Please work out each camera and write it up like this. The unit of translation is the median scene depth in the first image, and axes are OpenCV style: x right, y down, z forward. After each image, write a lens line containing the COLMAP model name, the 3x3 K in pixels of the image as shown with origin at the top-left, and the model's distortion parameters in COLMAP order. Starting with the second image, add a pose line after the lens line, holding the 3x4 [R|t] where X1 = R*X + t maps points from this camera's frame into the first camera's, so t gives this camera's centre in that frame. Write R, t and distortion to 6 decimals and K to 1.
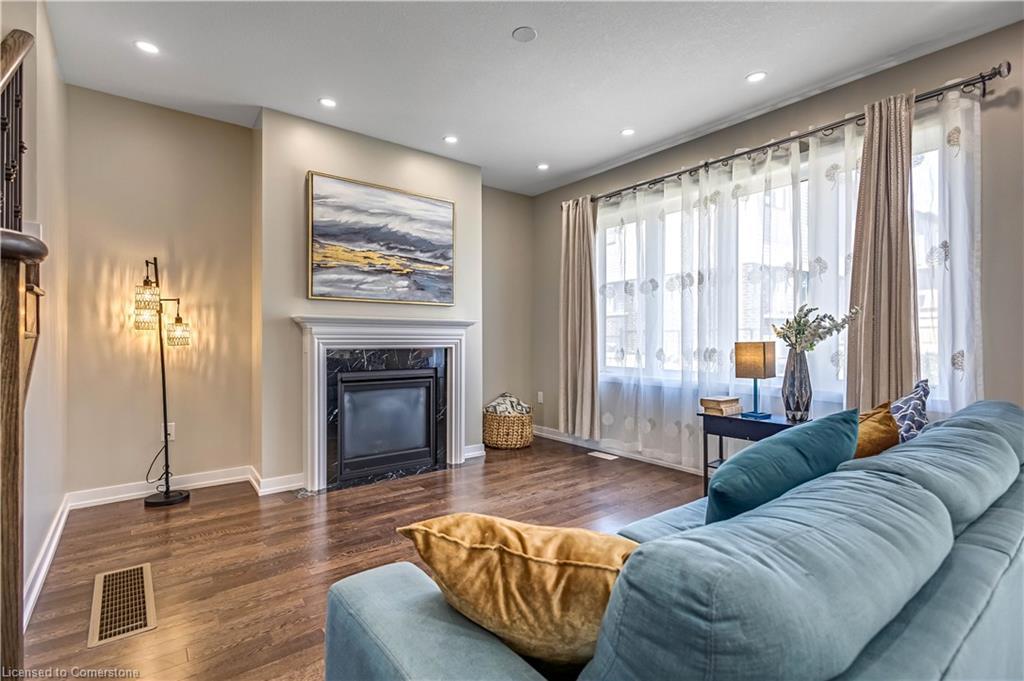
lens RADIAL K [[475.7, 0, 512.7], [0, 475.7, 340.2], [0, 0, 1]] dist [0.006354, -0.000090]
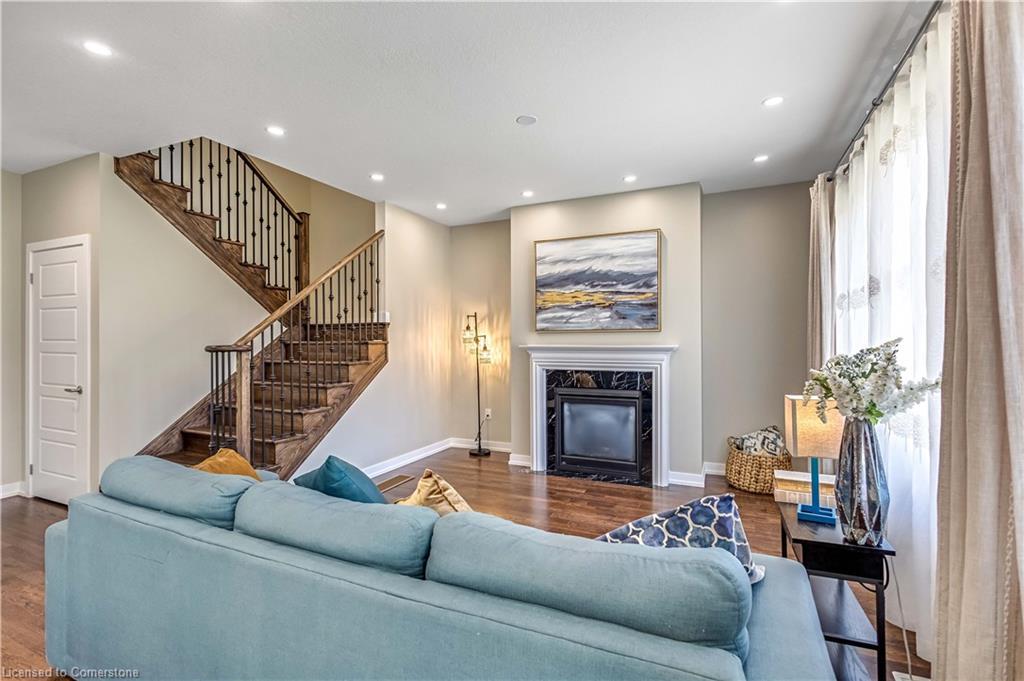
lens RADIAL K [[475.7, 0, 513.6], [0, 475.7, 340.3], [0, 0, 1]] dist [0.006354, -0.000090]
pose [[0.446940, -0.000160, -0.894564, 0.718260], [0.004658, 0.999987, 0.002149, -0.061788], [0.894552, -0.005128, 0.446935, 0.288589]]
